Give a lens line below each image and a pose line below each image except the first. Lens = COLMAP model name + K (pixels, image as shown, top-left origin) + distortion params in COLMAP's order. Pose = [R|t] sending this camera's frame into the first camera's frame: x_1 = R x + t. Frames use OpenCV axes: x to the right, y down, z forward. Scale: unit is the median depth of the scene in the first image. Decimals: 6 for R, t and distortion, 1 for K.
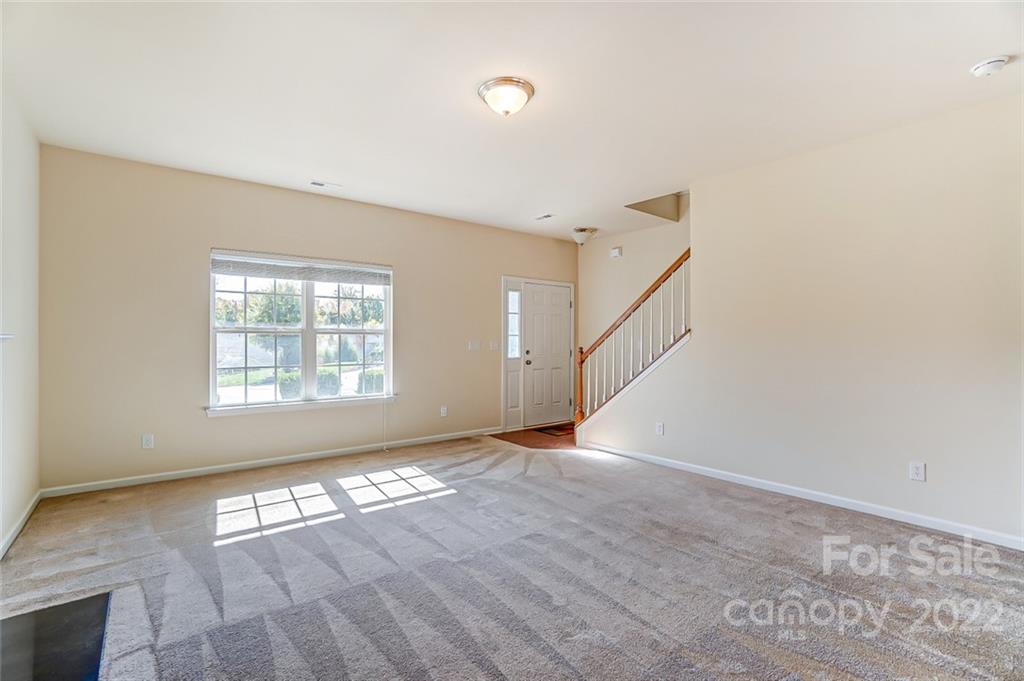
lens RADIAL K [[456.6, 0, 511.6], [0, 456.6, 330.3], [0, 0, 1]] dist [0.014096, -0.000037]
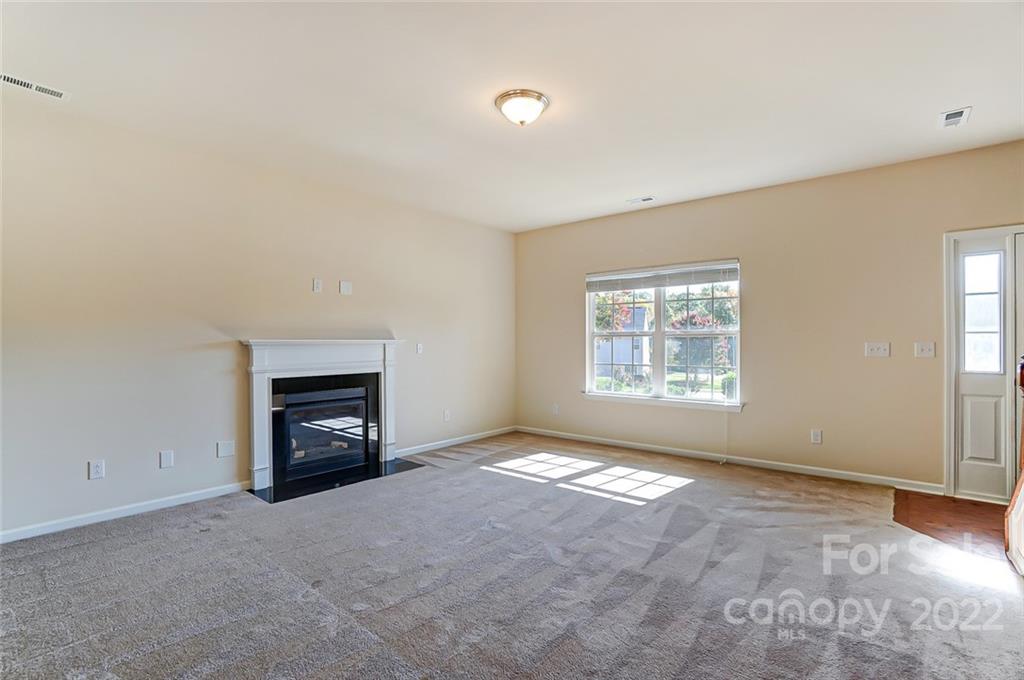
lens RADIAL K [[475.1, 0, 508.7], [0, 475.1, 341.8], [0, 0, 1]] dist [-0.055178, 0.022647]
pose [[0.228682, -0.001024, -0.973501, 0.618531], [0.025393, 0.999665, 0.004913, 0.006232], [0.973170, -0.025843, 0.228632, 0.432265]]
